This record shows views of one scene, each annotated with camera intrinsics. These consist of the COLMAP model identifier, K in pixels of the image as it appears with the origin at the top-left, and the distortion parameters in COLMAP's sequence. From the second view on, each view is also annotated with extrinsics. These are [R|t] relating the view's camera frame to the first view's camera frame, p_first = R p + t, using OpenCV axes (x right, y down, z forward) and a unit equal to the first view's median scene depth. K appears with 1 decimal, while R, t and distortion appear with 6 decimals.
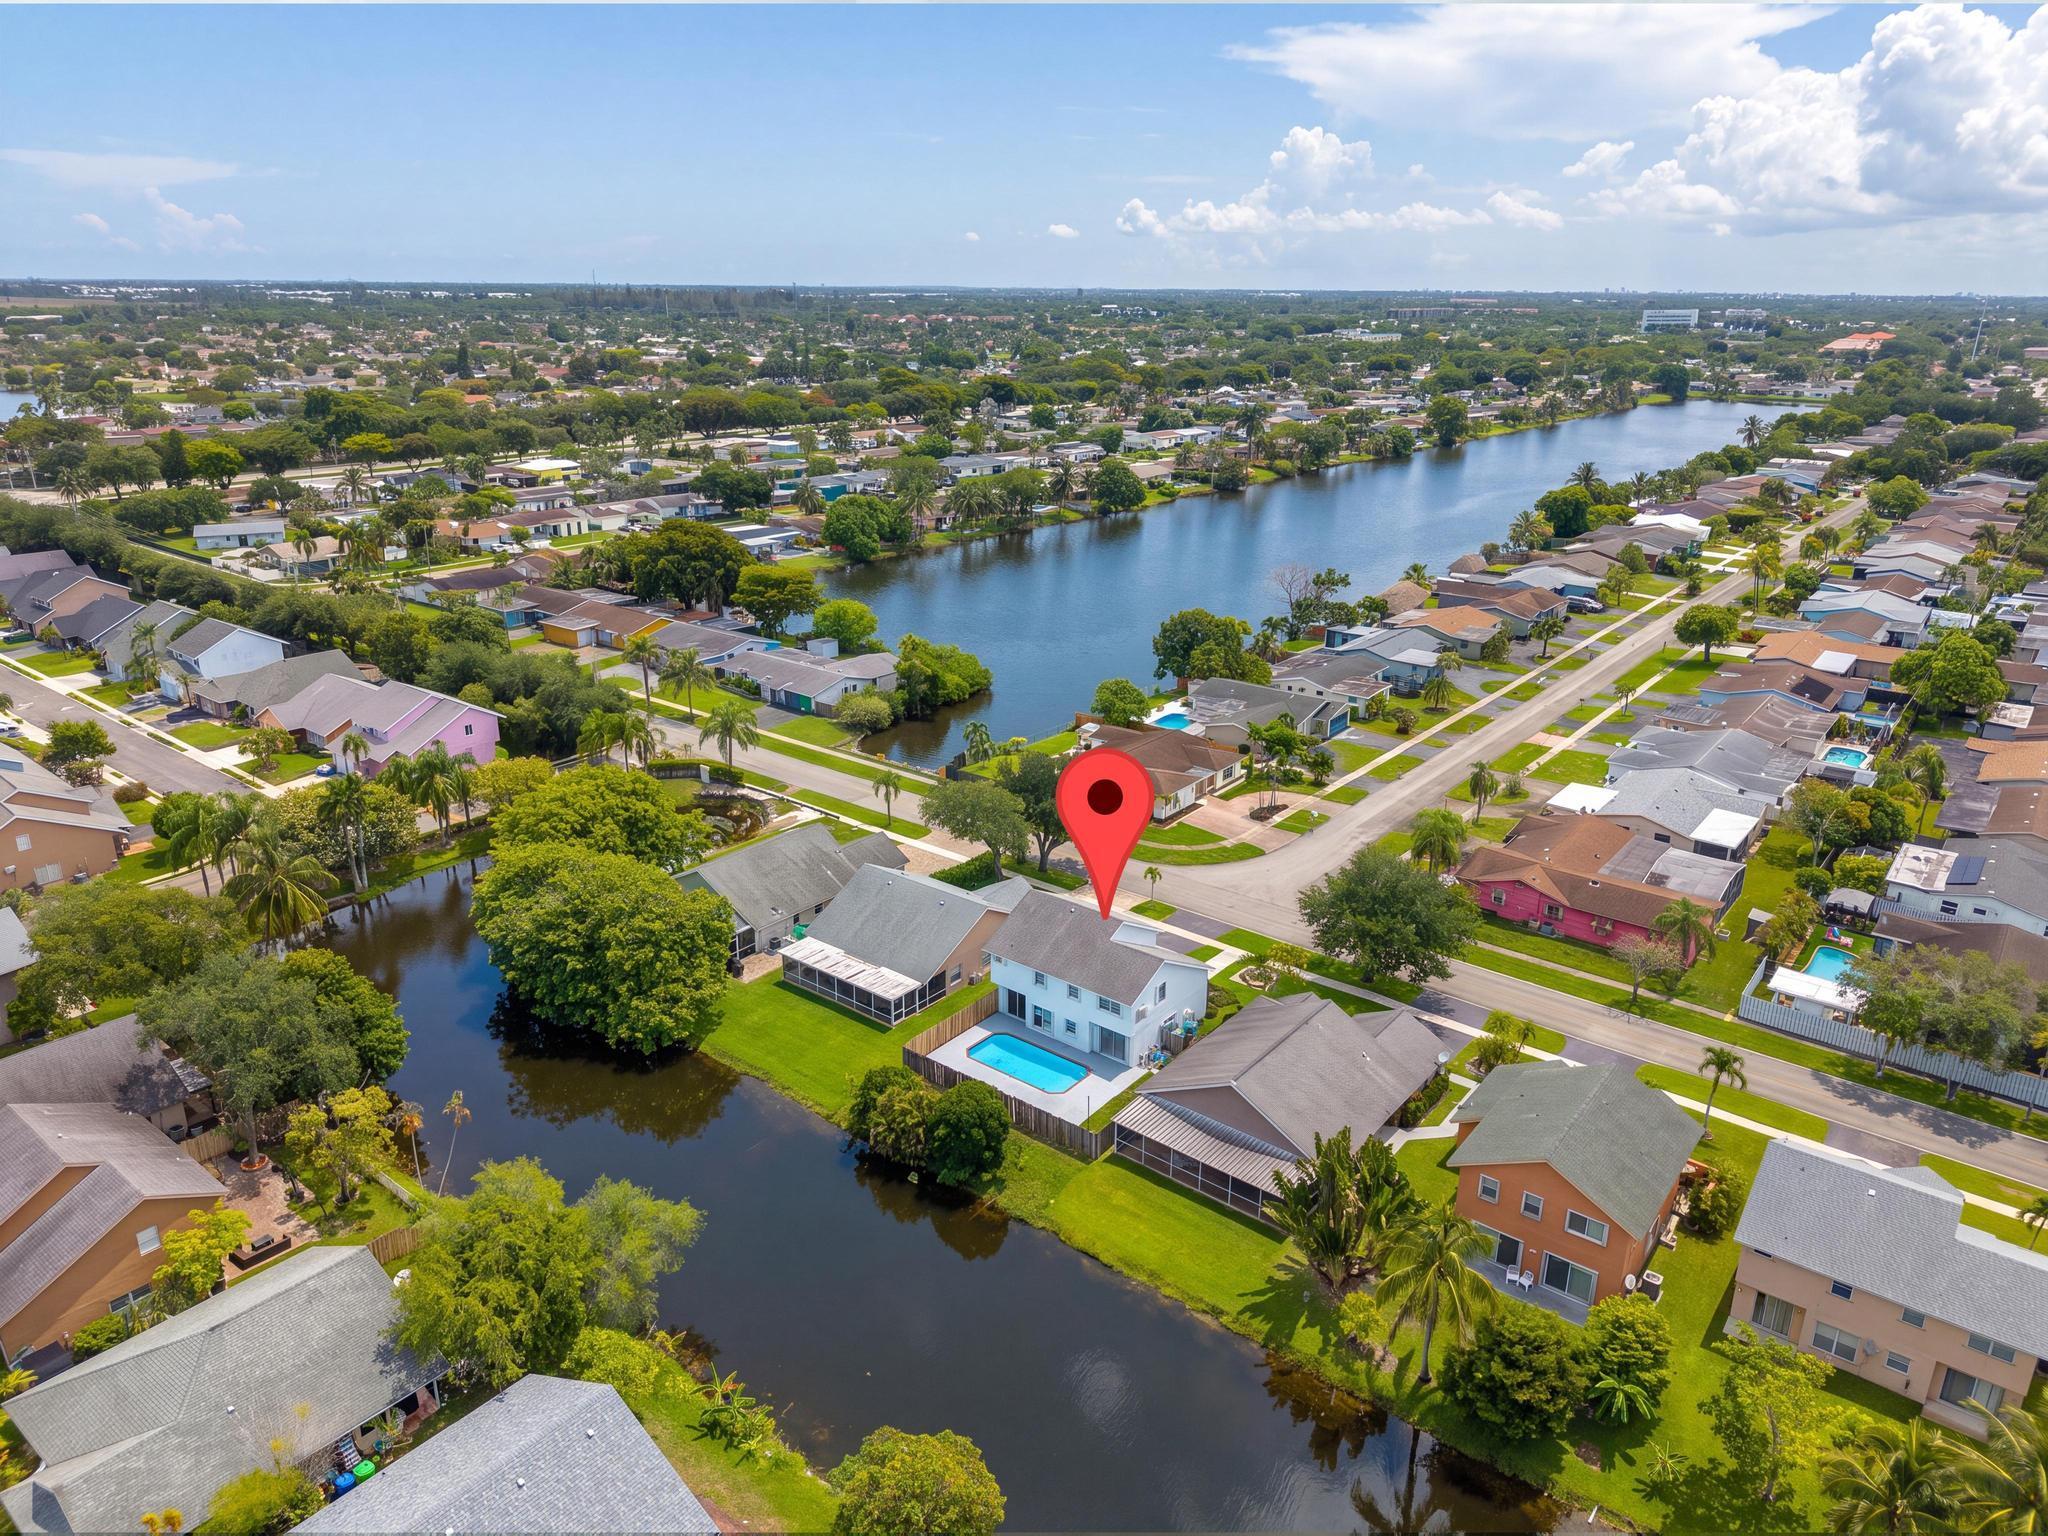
lens RADIAL K [[1366.6, 0, 1020.9], [0, 1366.6, 773.4], [0, 0, 1]] dist [0.031768, -0.033158]
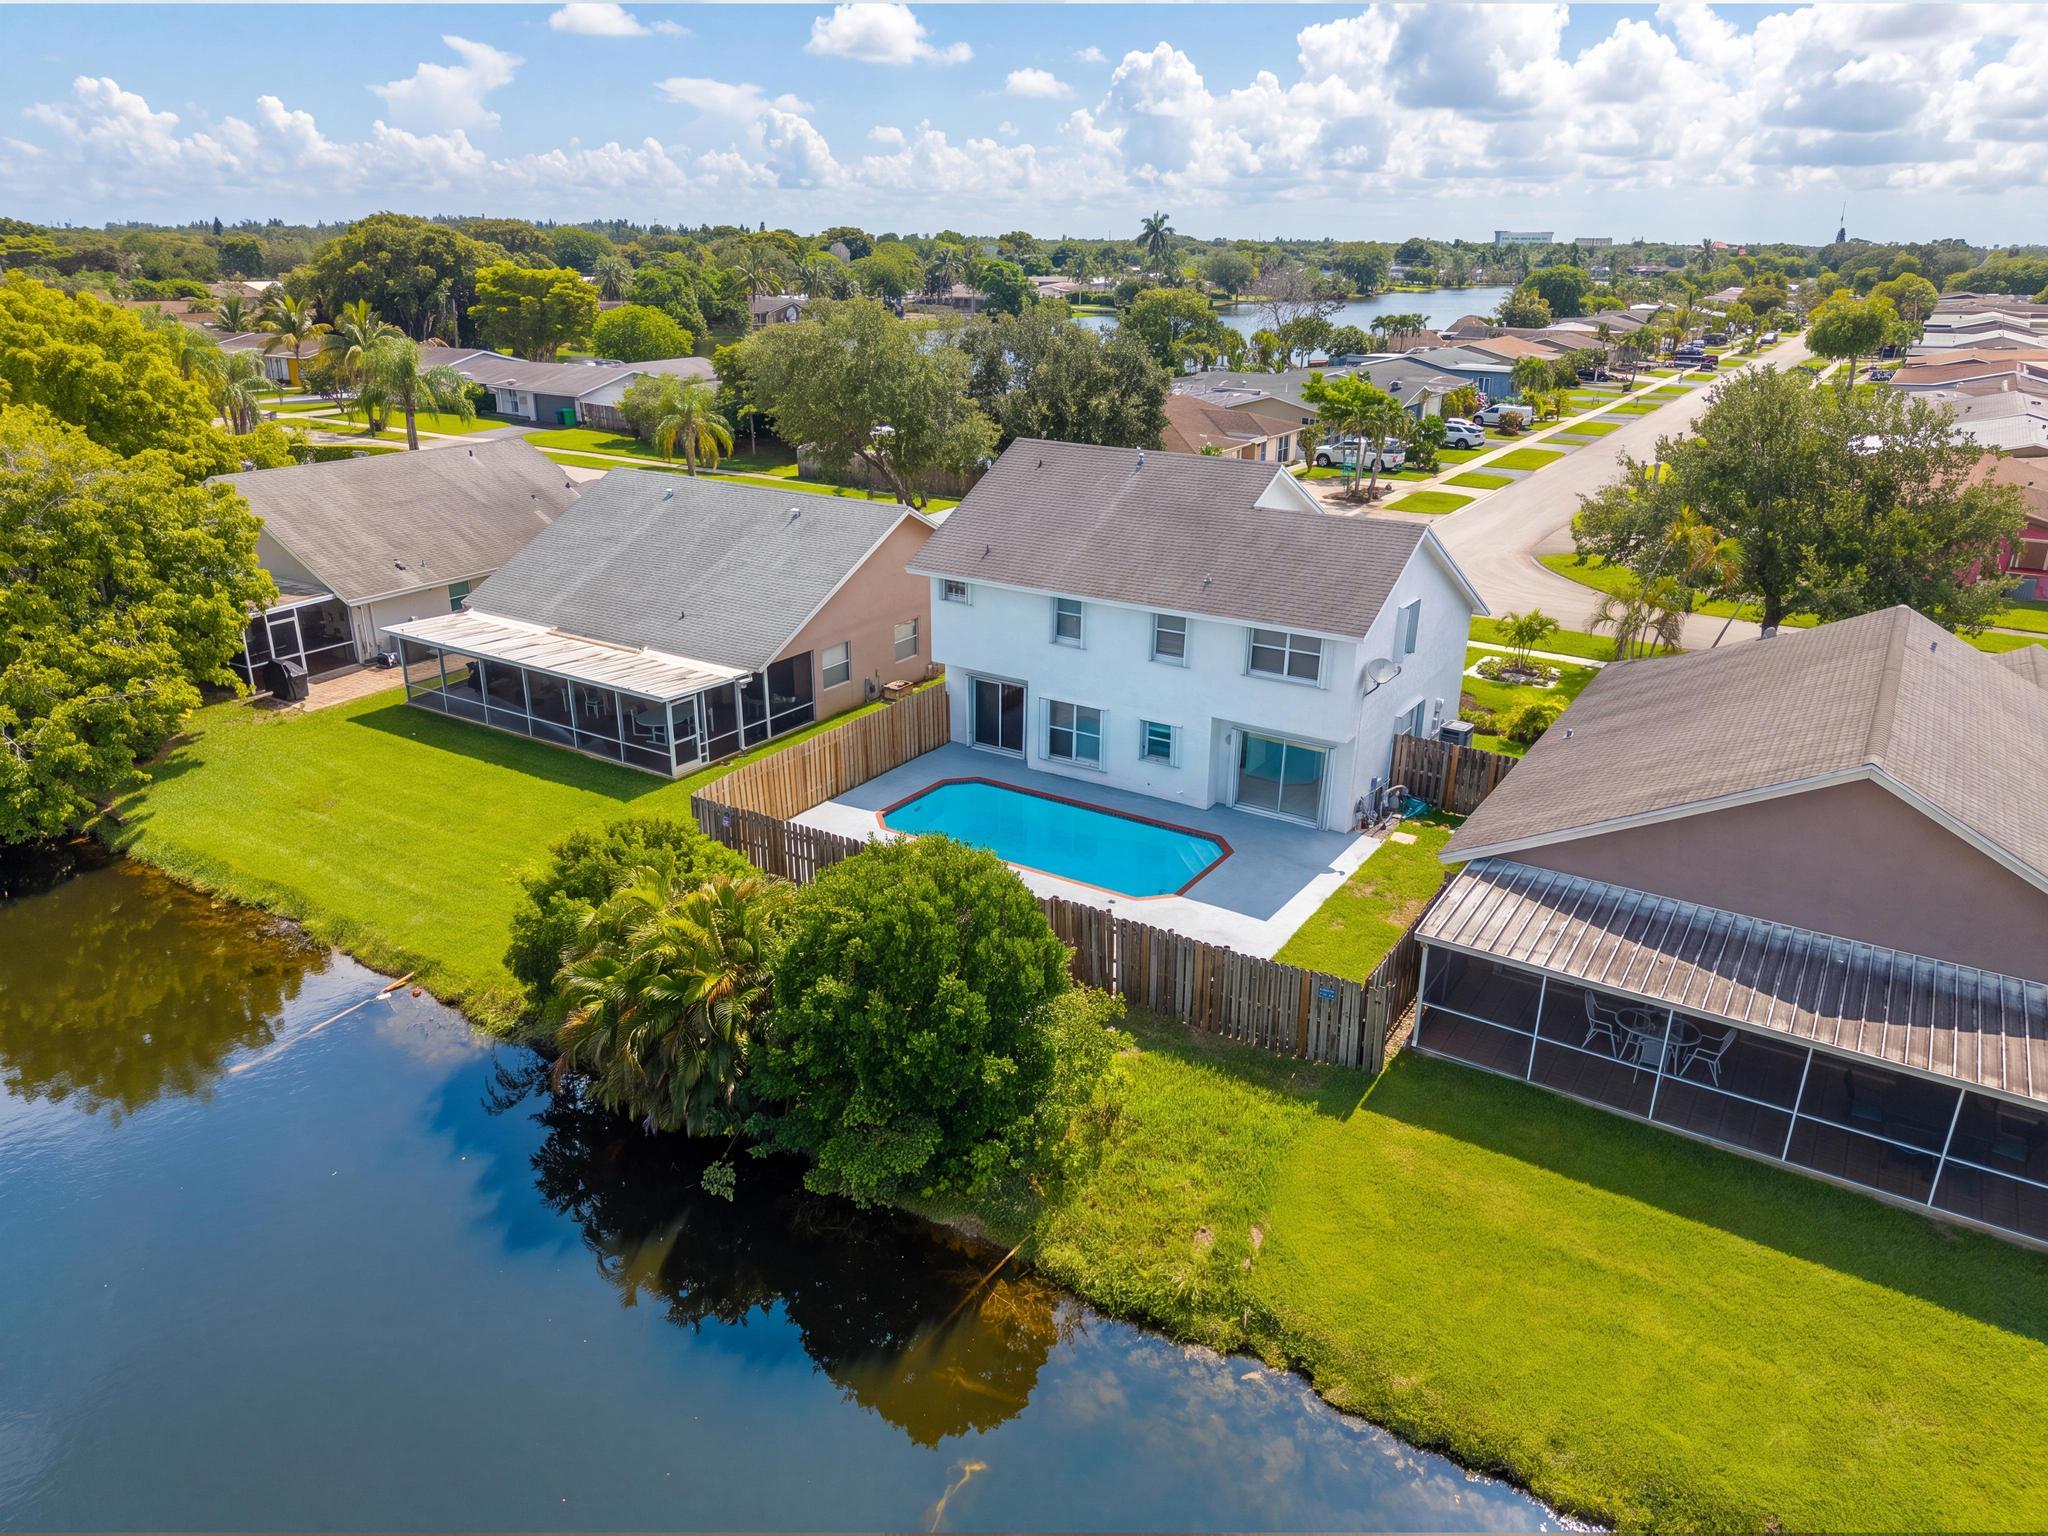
lens RADIAL K [[1366.6, 0, 1006.8], [0, 1366.6, 766.8], [0, 0, 1]] dist [0.031768, -0.033158]
pose [[0.995295, -0.034255, 0.090637, -0.028144], [0.032920, 0.999327, 0.016184, 0.137570], [-0.091131, -0.013124, 0.995752, 0.473823]]
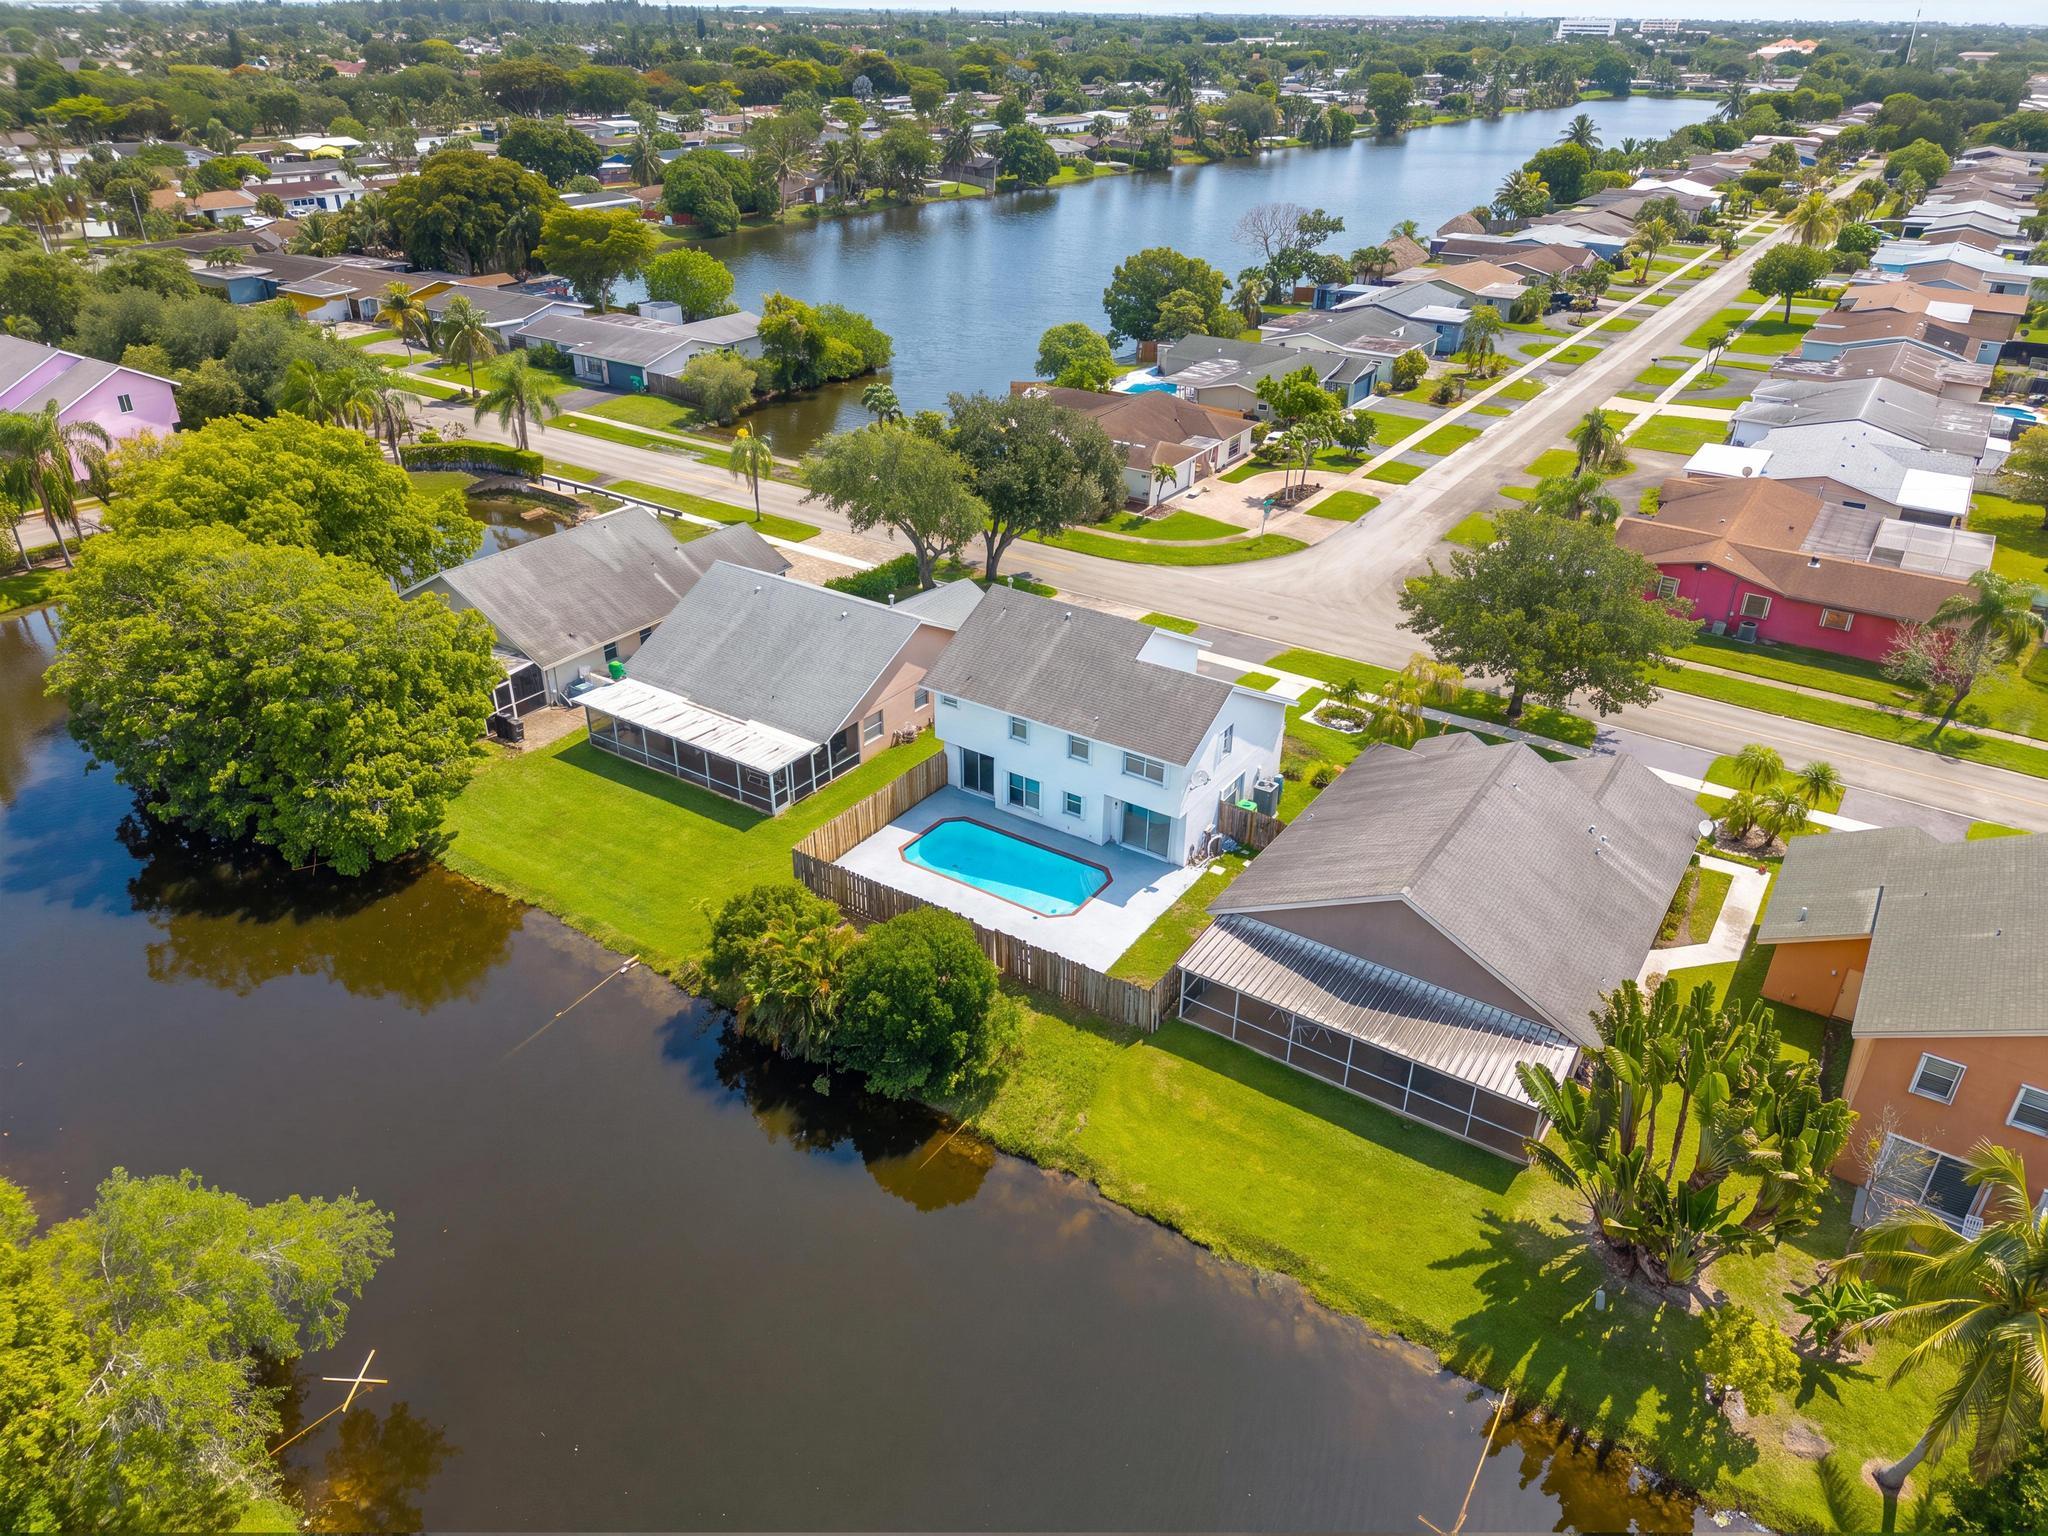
lens RADIAL K [[1366.6, 0, 1014.6], [0, 1366.6, 759.0], [0, 0, 1]] dist [0.031768, -0.033158]
pose [[0.996672, -0.036643, 0.072817, -0.023831], [0.025016, 0.987660, 0.154604, 0.053920], [-0.077584, -0.152268, 0.985289, 0.309364]]
